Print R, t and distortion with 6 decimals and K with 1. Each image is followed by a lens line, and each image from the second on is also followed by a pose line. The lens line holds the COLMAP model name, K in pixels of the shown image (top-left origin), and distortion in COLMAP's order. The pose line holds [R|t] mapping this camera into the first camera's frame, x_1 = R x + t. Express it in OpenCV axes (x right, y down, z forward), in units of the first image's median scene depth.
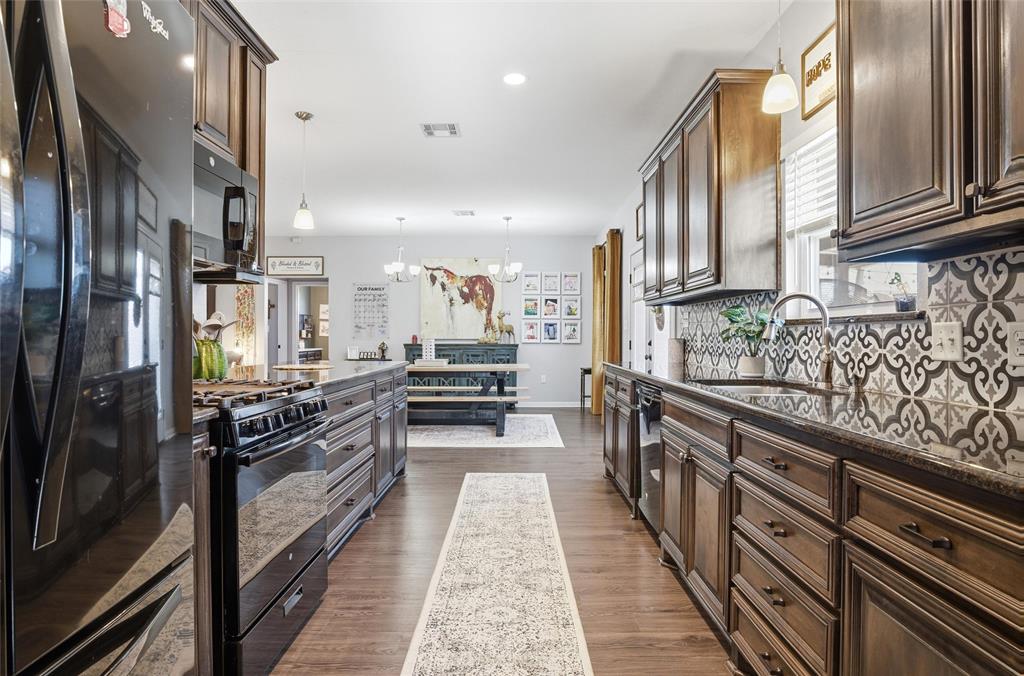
lens RADIAL K [[768.1, 0, 512.0], [0, 768.1, 338.1], [0, 0, 1]] dist [-0.004662, 0.001013]
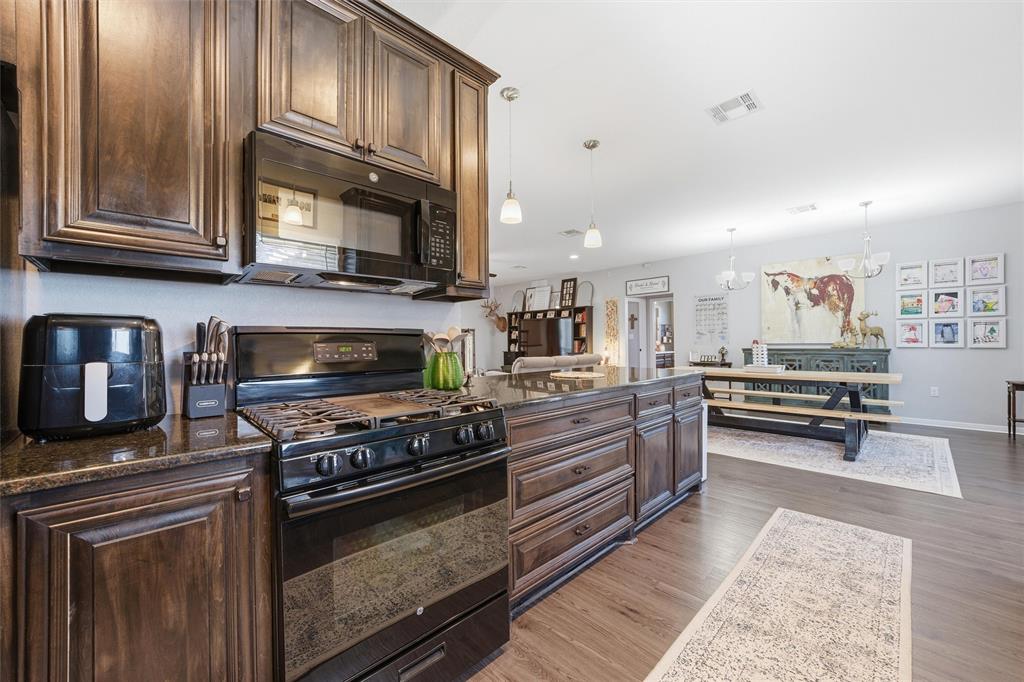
lens RADIAL K [[406.0, 0, 507.1], [0, 406.0, 338.6], [0, 0, 1]] dist [-0.008643, 0.001293]
pose [[0.668142, -0.014759, -0.743887, 0.057092], [0.013999, 0.999876, -0.007264, -0.006594], [0.743902, -0.005560, 0.668266, 0.385050]]
